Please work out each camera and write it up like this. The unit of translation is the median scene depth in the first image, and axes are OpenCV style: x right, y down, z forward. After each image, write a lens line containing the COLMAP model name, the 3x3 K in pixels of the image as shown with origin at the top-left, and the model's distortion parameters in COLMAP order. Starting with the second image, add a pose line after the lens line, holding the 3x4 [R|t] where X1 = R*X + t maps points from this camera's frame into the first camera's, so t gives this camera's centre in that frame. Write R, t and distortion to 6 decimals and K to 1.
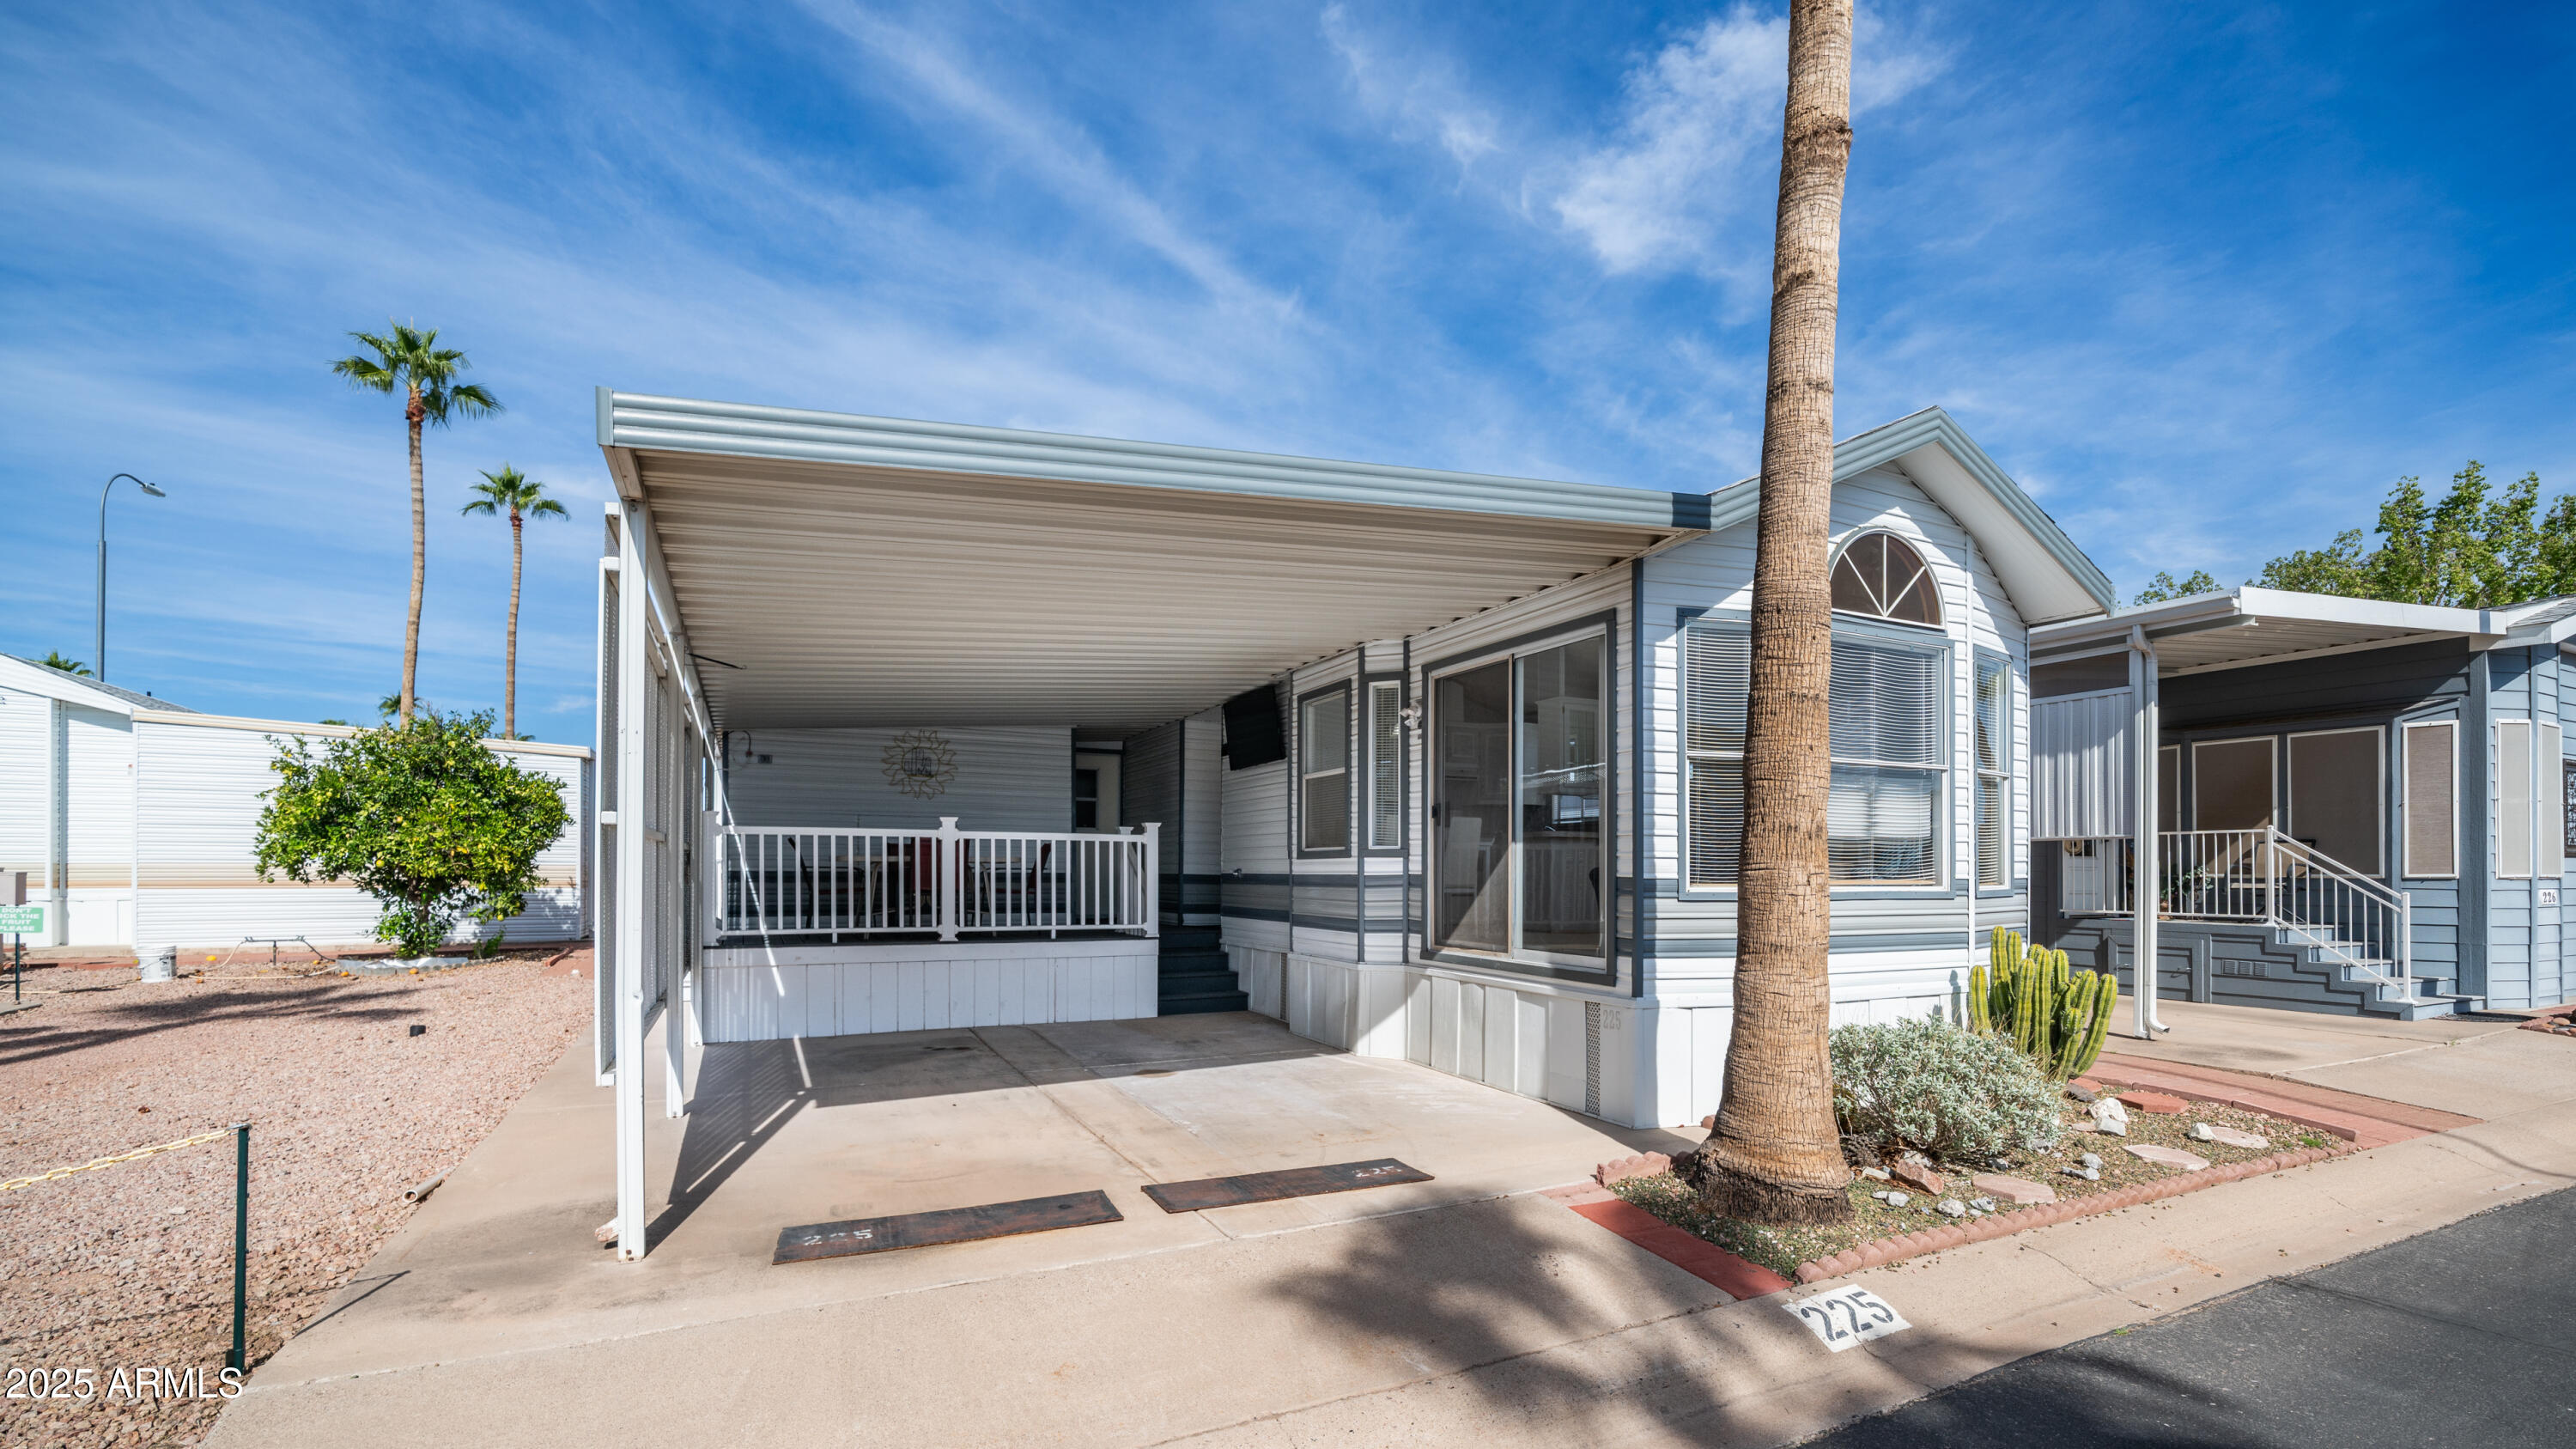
lens RADIAL K [[1062.3, 0, 1288.0], [0, 1062.3, 724.5], [0, 0, 1]] dist [-0.000569, -0.000038]
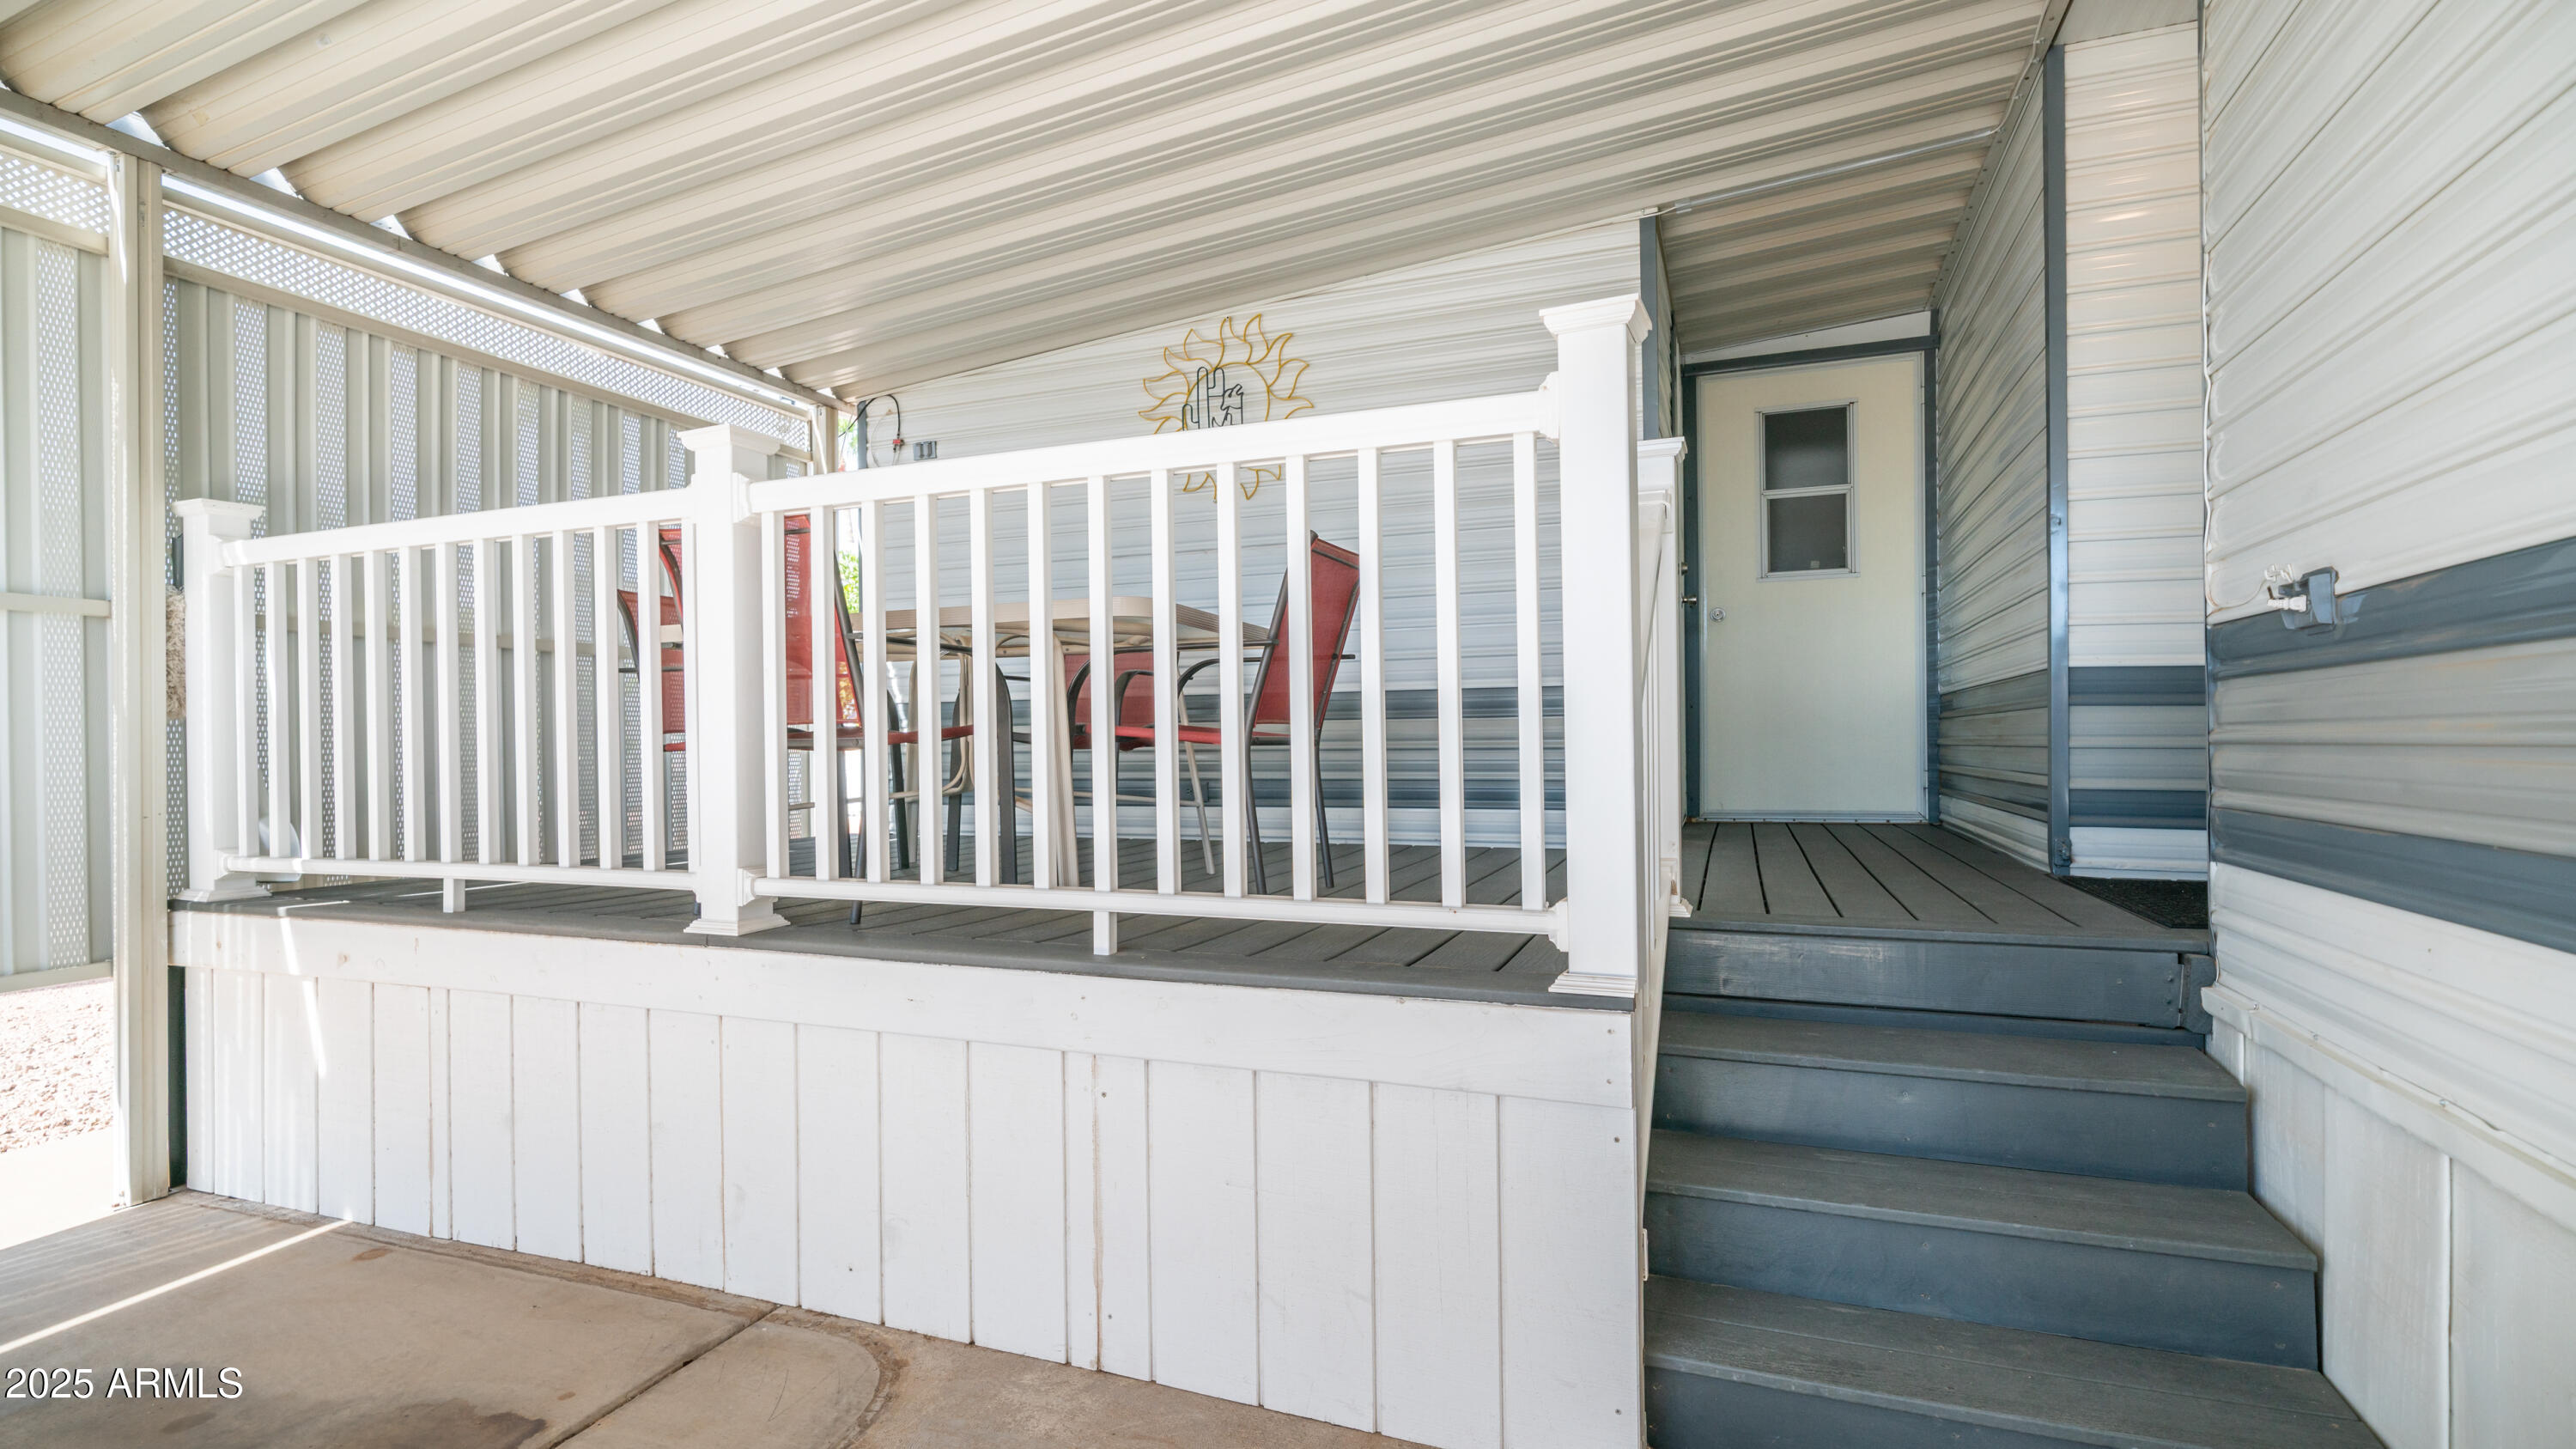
lens RADIAL K [[1232.2, 0, 1288.0], [0, 1232.2, 724.5], [0, 0, 1]] dist [-0.000334, -0.000016]
pose [[0.692154, -0.020461, -0.721460, -0.029592], [0.113188, 0.990307, 0.080504, 0.174931], [0.712820, -0.137382, 0.687760, 1.067939]]
